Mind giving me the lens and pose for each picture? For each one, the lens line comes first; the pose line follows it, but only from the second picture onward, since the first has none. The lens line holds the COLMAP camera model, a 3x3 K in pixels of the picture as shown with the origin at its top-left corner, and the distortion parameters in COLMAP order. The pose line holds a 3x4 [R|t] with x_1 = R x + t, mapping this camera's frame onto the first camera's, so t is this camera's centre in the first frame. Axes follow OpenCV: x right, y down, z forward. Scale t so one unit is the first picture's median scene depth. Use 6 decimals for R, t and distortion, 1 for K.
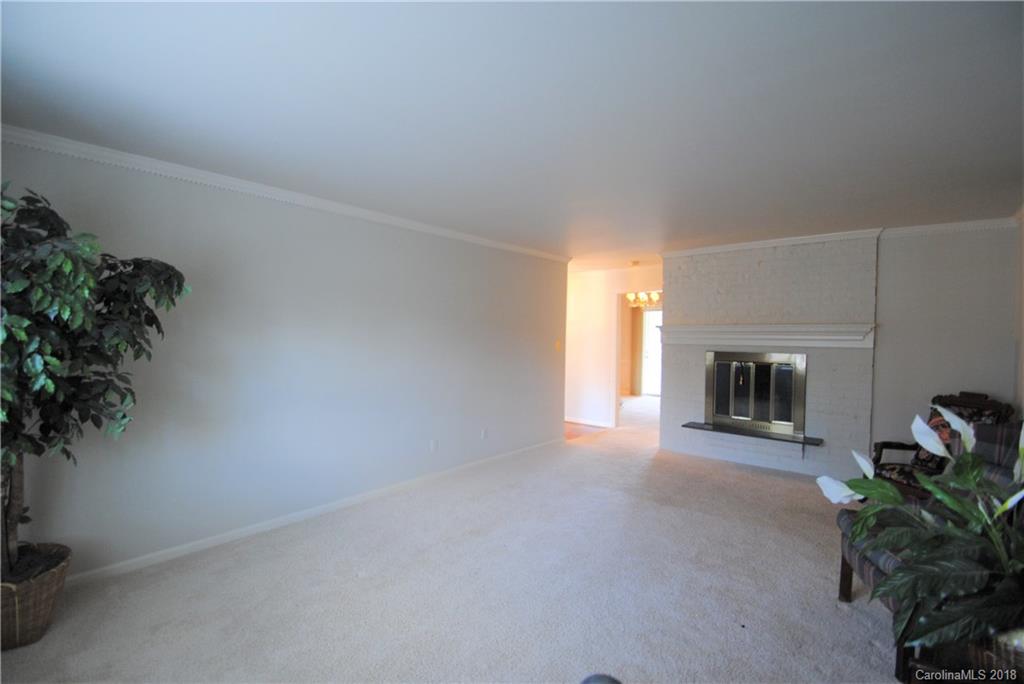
lens RADIAL K [[448.6, 0, 497.1], [0, 448.6, 345.2], [0, 0, 1]] dist [0.016758, -0.016511]
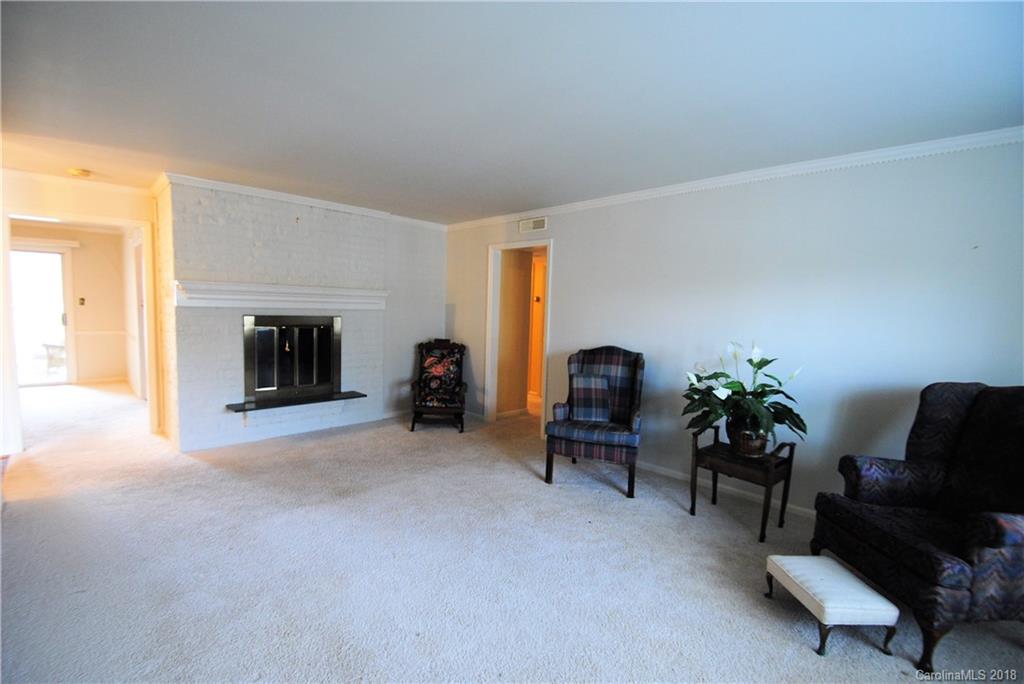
lens RADIAL K [[463.6, 0, 500.5], [0, 463.6, 345.5], [0, 0, 1]] dist [0.022707, -0.021645]
pose [[0.118623, -0.092583, 0.988614, -0.324732], [-0.005412, 0.995568, 0.093884, -0.014439], [-0.992925, -0.016487, 0.117596, 0.440602]]
